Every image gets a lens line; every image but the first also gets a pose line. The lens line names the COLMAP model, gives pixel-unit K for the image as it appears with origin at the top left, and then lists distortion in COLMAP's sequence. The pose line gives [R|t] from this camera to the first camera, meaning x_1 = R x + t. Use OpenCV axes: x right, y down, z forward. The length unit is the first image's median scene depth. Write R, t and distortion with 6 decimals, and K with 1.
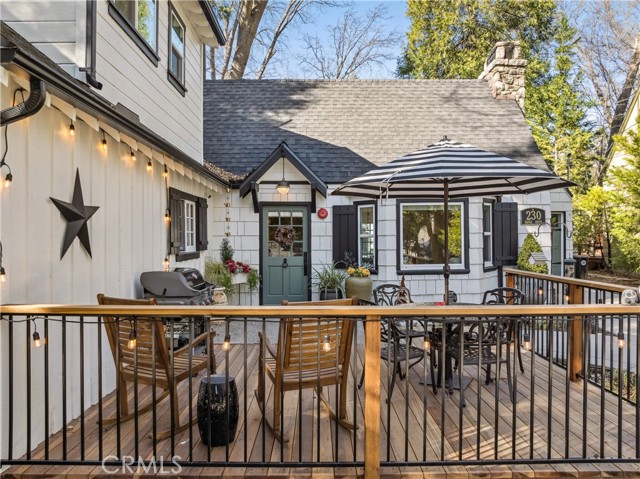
lens RADIAL K [[453.3, 0, 320.0], [0, 453.3, 239.5], [0, 0, 1]] dist [-0.033359, -0.000559]
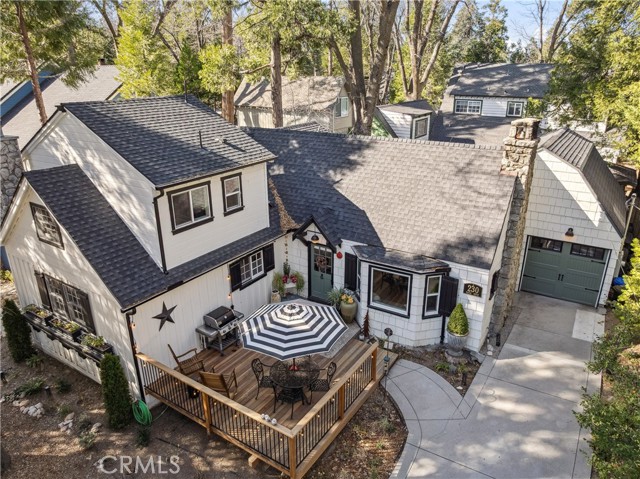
lens RADIAL K [[448.8, 0, 319.5], [0, 448.8, 235.5], [0, 0, 1]] dist [-0.033596, -0.002554]
pose [[0.829033, 0.194721, -0.524202, 0.773917], [0.003669, 0.935501, 0.353305, -0.691851], [0.559188, -0.294825, 0.774847, -0.261843]]
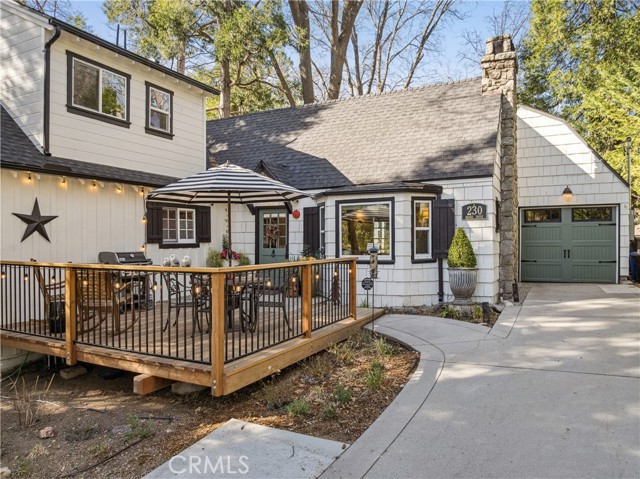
lens RADIAL K [[453.3, 0, 320.0], [0, 453.3, 239.5], [0, 0, 1]] dist [-0.033359, -0.000559]
pose [[0.885905, -0.001268, -0.463864, 0.647554], [0.001118, 0.999999, -0.000599, 0.013723], [0.463865, 0.000012, 0.885906, -0.082636]]
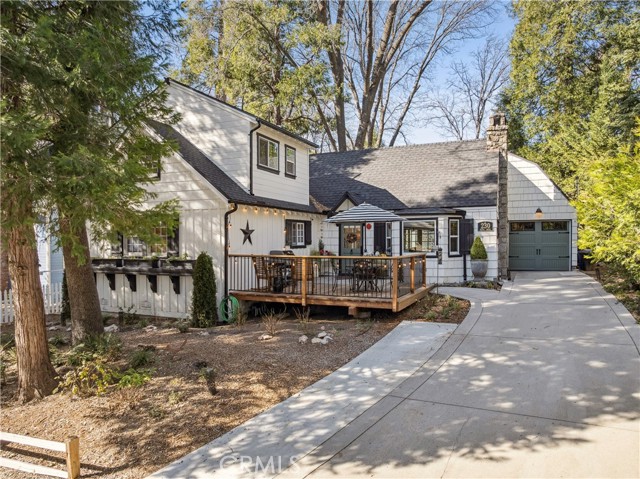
lens RADIAL K [[453.3, 0, 320.0], [0, 453.3, 239.5], [0, 0, 1]] dist [-0.033359, -0.000559]
pose [[0.909827, -0.000835, -0.414987, 0.622758], [0.000634, 1.000000, -0.000623, 0.000594], [0.414988, 0.000304, 0.909827, -0.859282]]
